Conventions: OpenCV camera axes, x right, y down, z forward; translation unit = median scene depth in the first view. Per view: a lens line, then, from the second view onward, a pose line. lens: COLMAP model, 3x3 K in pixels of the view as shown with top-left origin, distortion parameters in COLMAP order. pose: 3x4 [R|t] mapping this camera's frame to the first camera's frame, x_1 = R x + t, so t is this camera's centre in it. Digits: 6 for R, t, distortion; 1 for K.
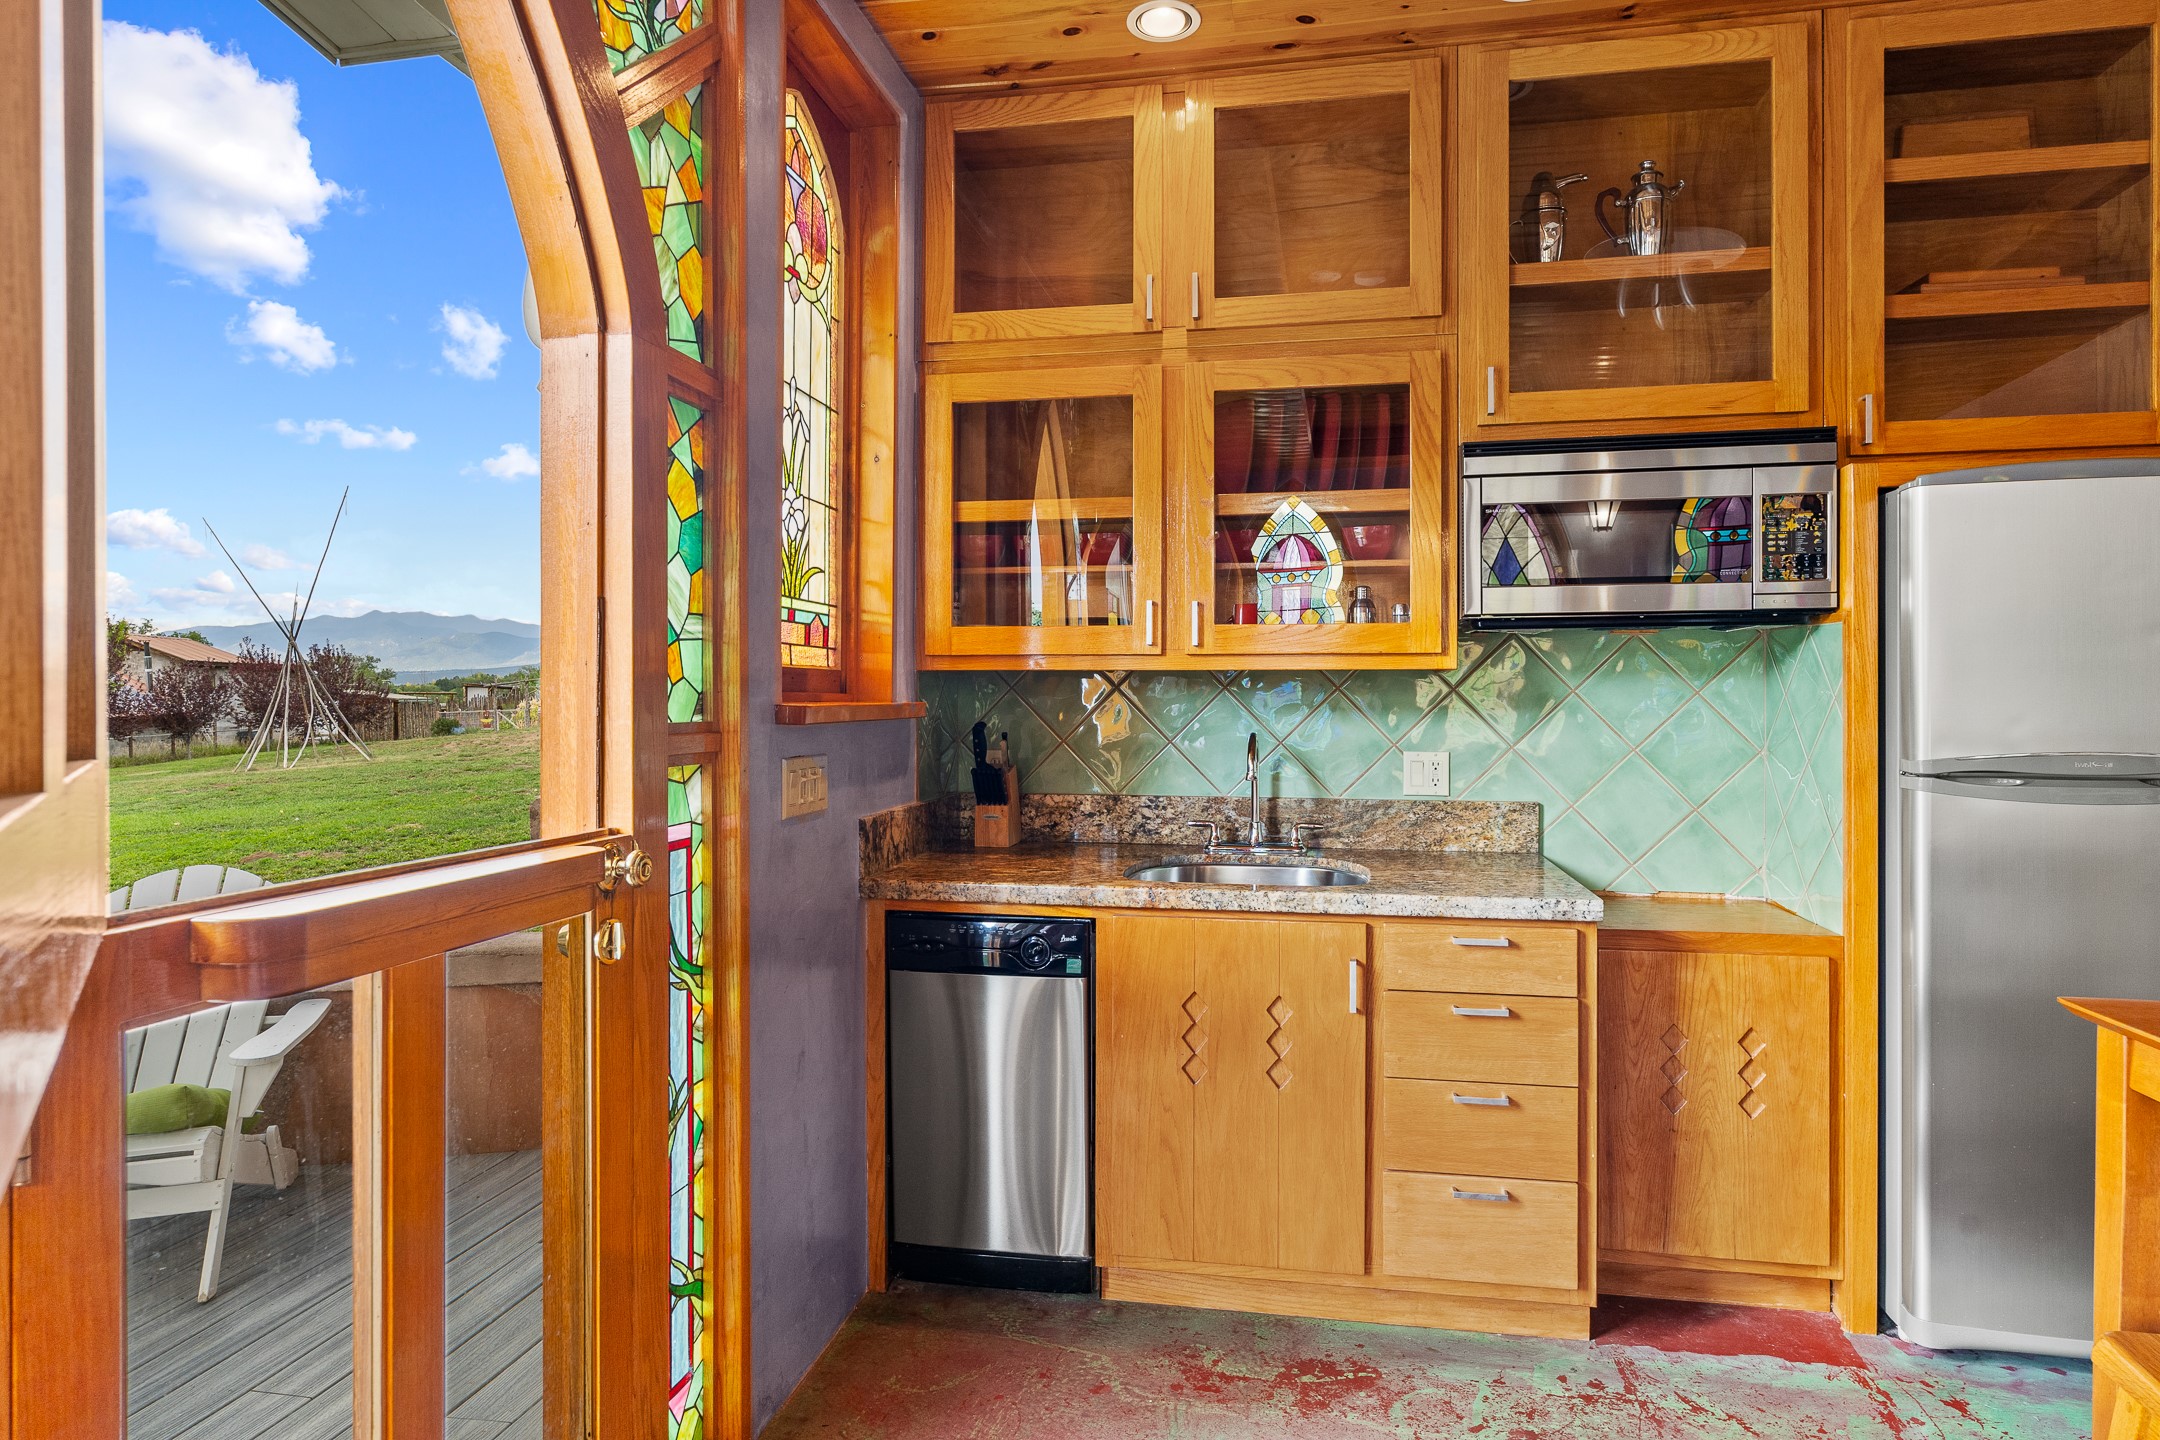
lens RADIAL K [[1216.9, 0, 1086.1], [0, 1216.9, 705.1], [0, 0, 1]] dist [0.016532, 0.001058]
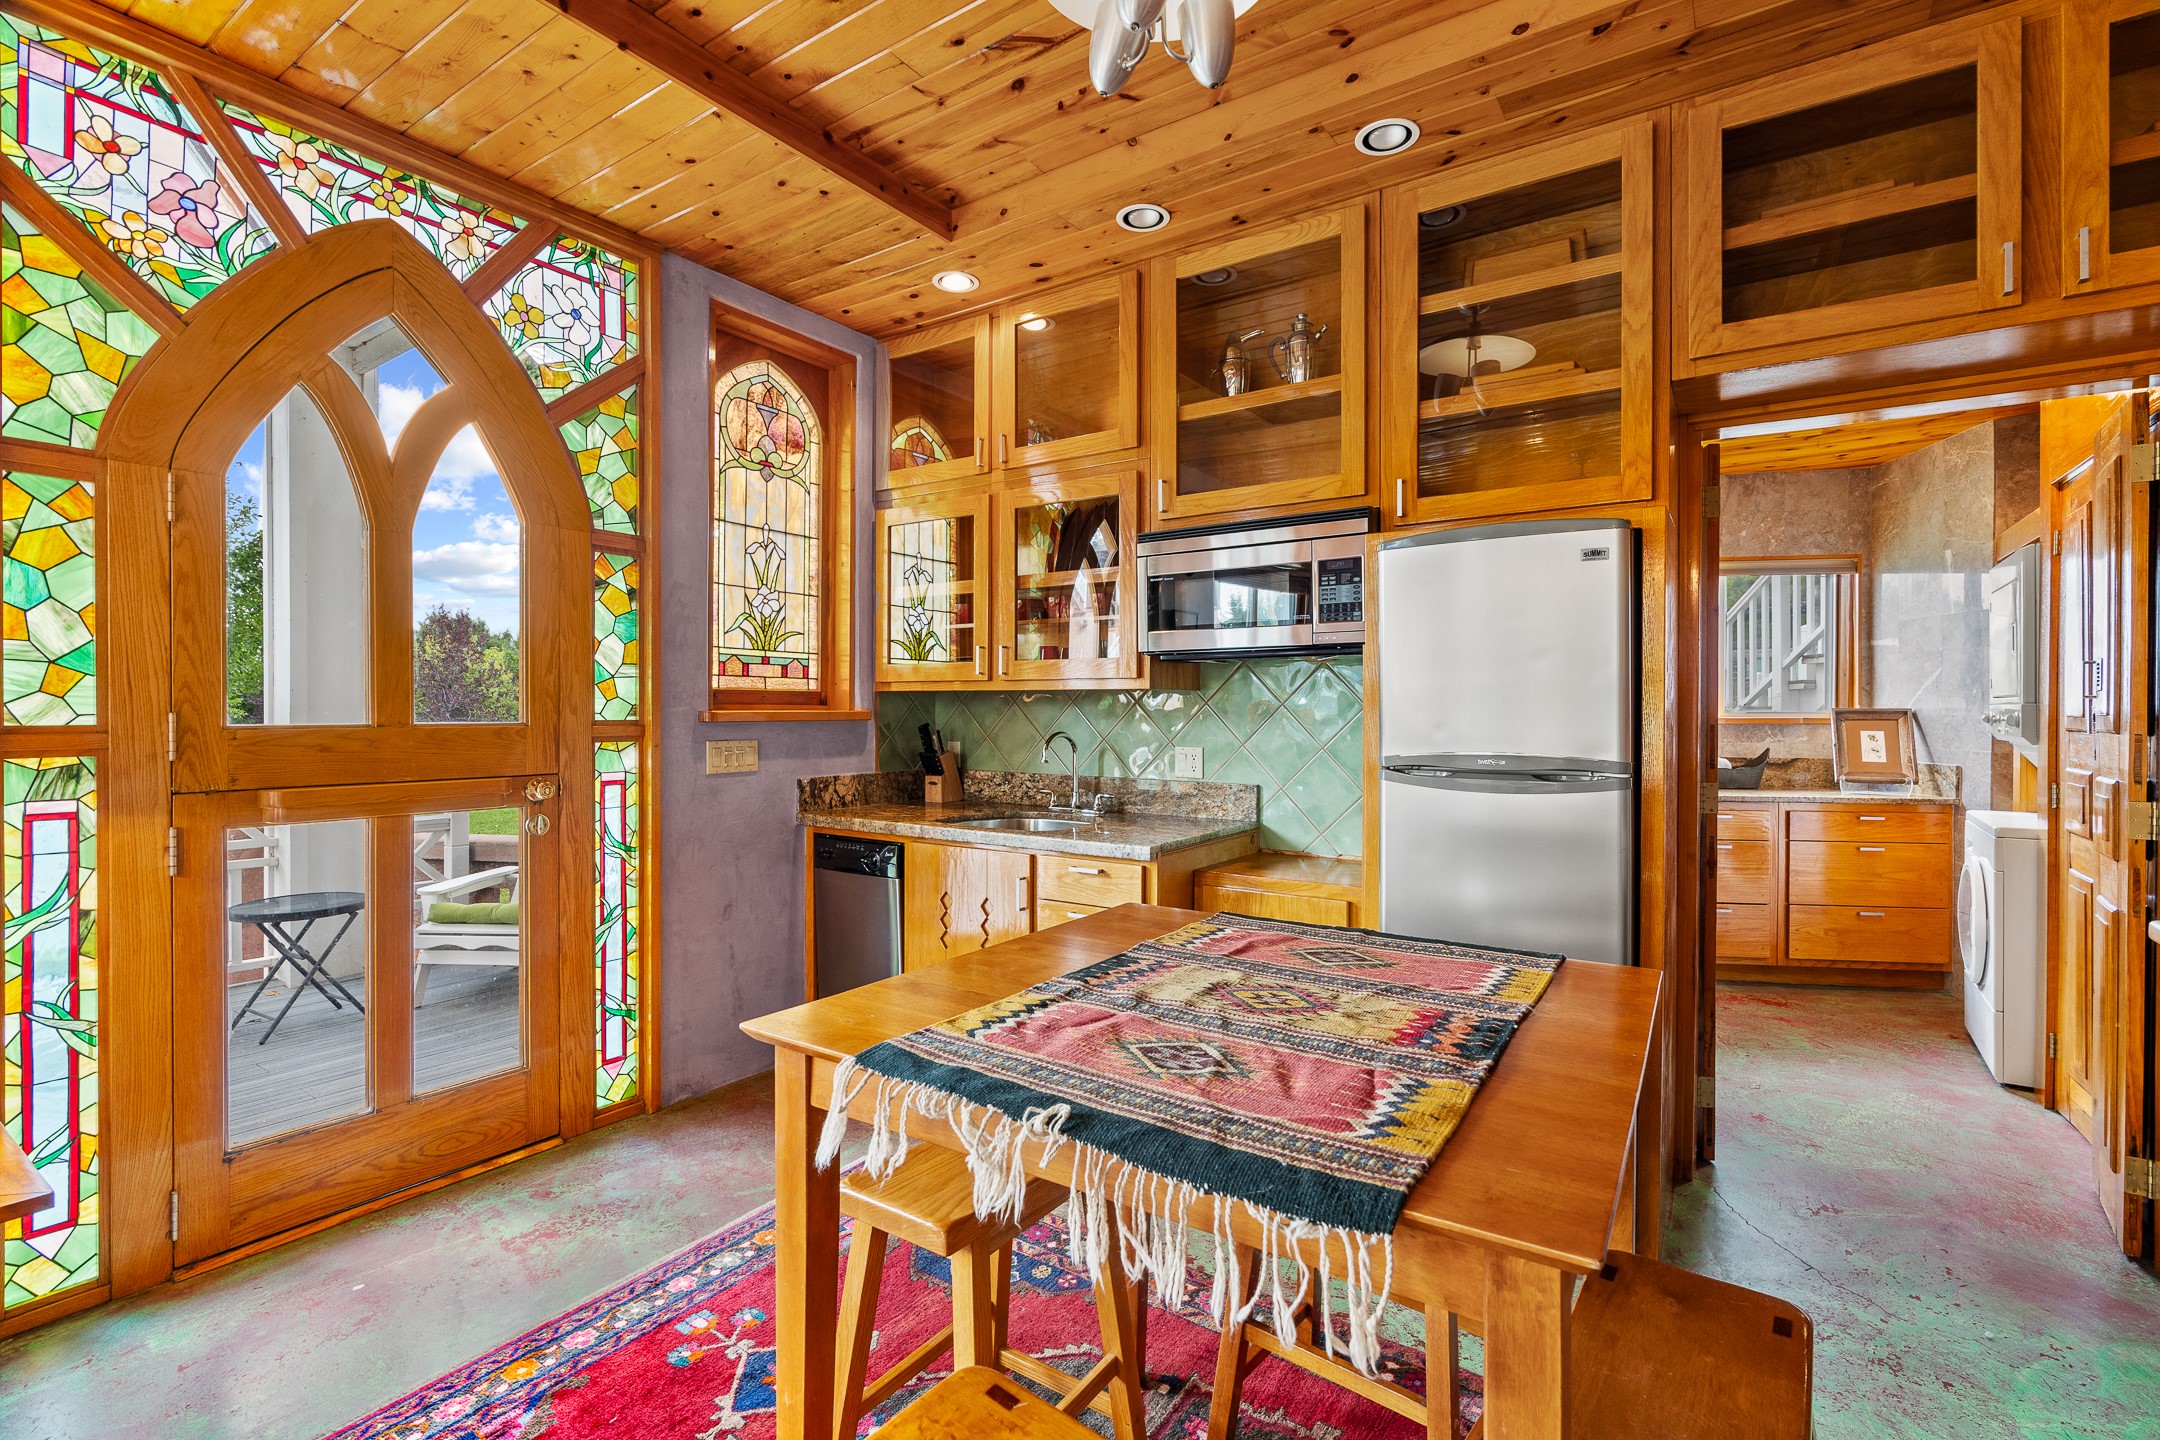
lens RADIAL K [[981.9, 0, 1076.1], [0, 981.9, 713.2], [0, 0, 1]] dist [0.020315, 0.000878]
pose [[0.914768, 0.004382, -0.403956, 0.726280], [-0.004740, 0.999989, 0.000112, -0.000166], [0.403952, 0.001812, 0.914778, -0.106952]]
